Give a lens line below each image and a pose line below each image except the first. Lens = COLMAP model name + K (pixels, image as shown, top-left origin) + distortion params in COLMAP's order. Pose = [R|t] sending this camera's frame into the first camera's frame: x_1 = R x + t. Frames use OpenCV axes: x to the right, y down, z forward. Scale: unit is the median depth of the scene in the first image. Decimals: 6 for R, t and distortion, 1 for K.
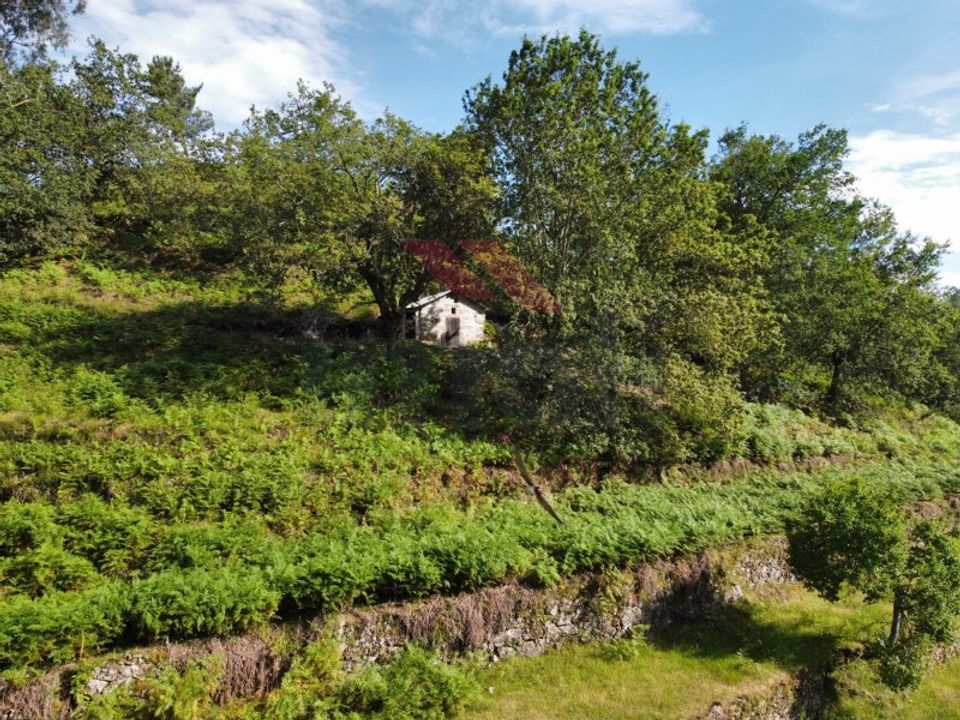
lens RADIAL K [[740.9, 0, 479.6], [0, 740.9, 358.0], [0, 0, 1]] dist [0.012271, -0.026959]
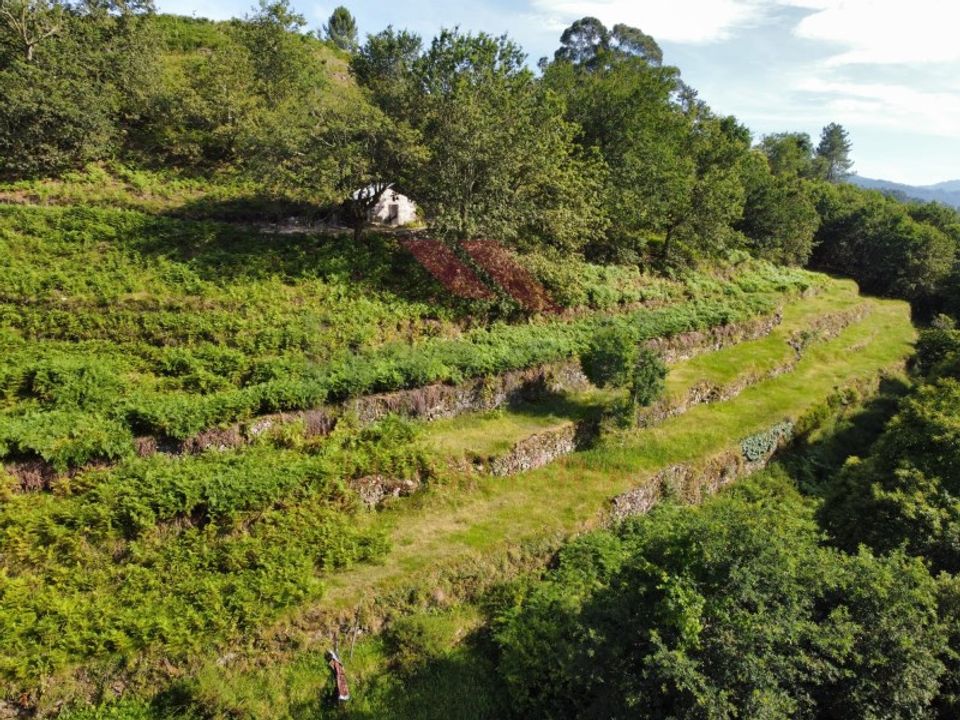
lens RADIAL K [[740.9, 0, 480.0], [0, 740.9, 360.0], [0, 0, 1]] dist [0.012271, -0.026959]
pose [[0.994182, -0.018047, 0.106190, -0.047301], [-0.009200, 0.968034, 0.250651, -0.212984], [-0.107319, -0.250170, 0.962236, -0.754938]]
